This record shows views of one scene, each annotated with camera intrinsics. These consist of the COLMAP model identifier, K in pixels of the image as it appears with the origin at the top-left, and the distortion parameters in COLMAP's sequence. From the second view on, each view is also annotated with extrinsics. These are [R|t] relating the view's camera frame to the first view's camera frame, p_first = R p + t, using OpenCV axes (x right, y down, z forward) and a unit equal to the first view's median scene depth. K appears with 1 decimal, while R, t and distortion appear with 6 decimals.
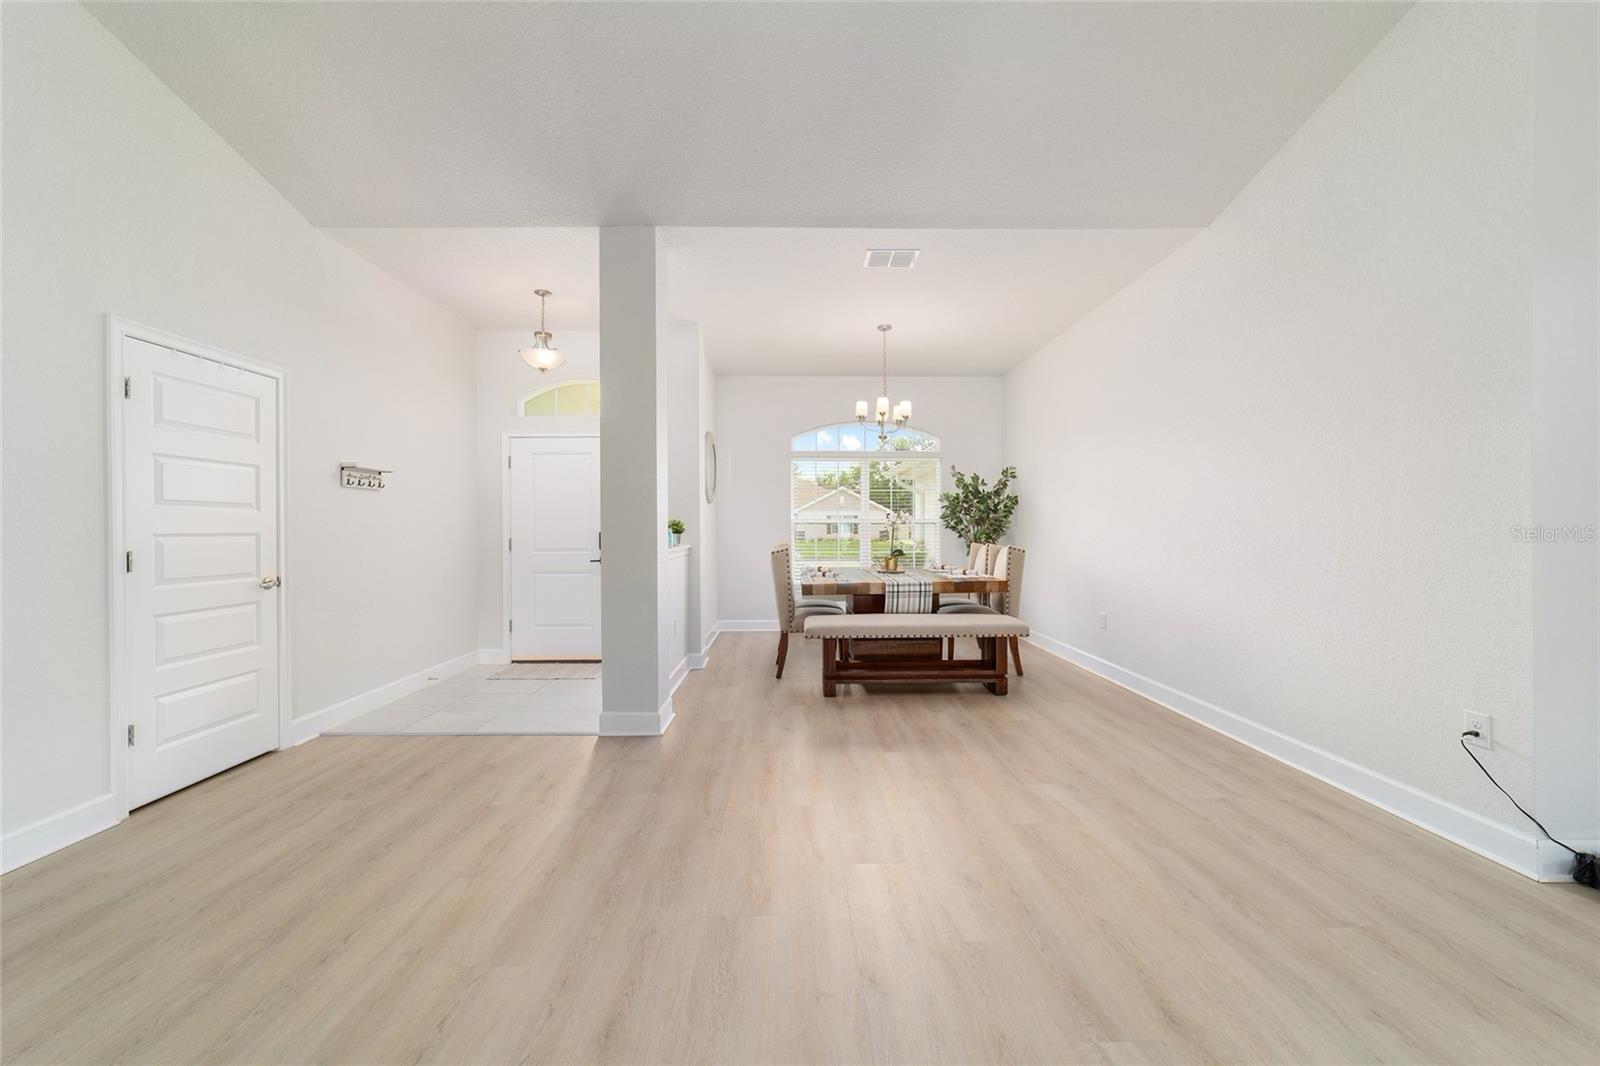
lens RADIAL K [[613.8, 0, 800.0], [0, 613.8, 533.0], [0, 0, 1]] dist [-0.024560, 0.010909]
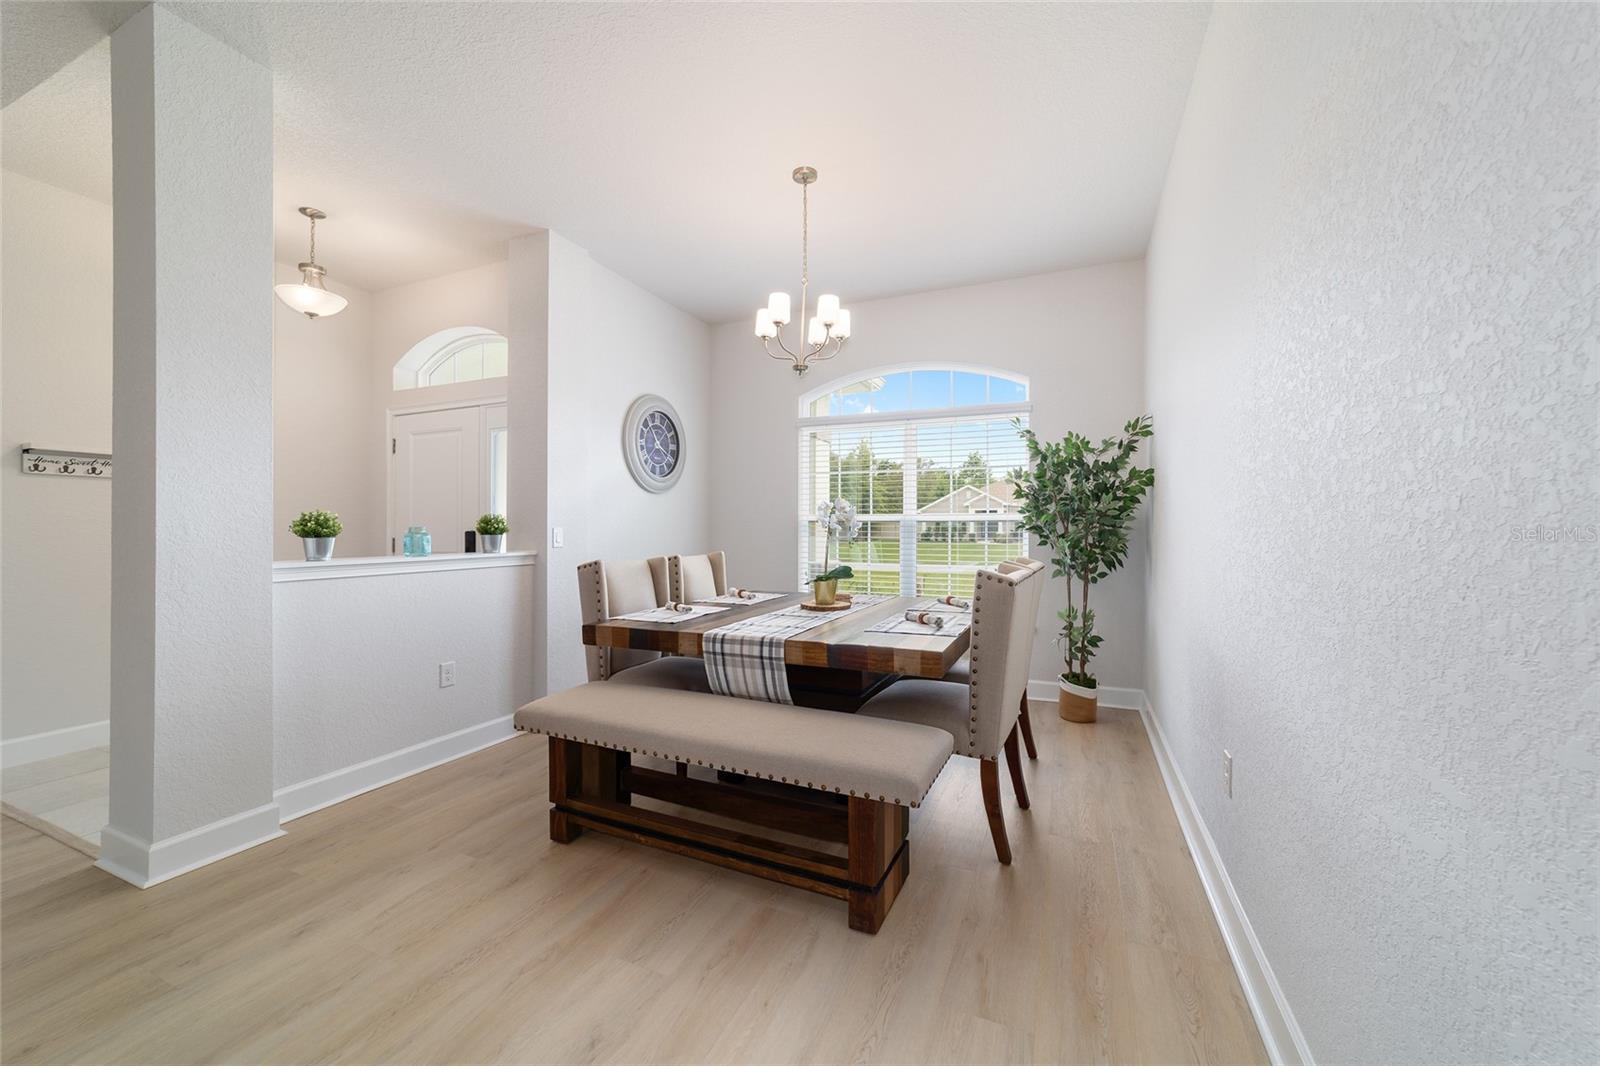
lens RADIAL K [[613.8, 0, 800.0], [0, 613.8, 533.0], [0, 0, 1]] dist [-0.024560, 0.010909]
pose [[0.906483, 0.009115, -0.422144, 0.431264], [-0.009254, 0.999956, 0.001719, -0.005831], [0.422141, 0.002348, 0.906527, 0.566680]]
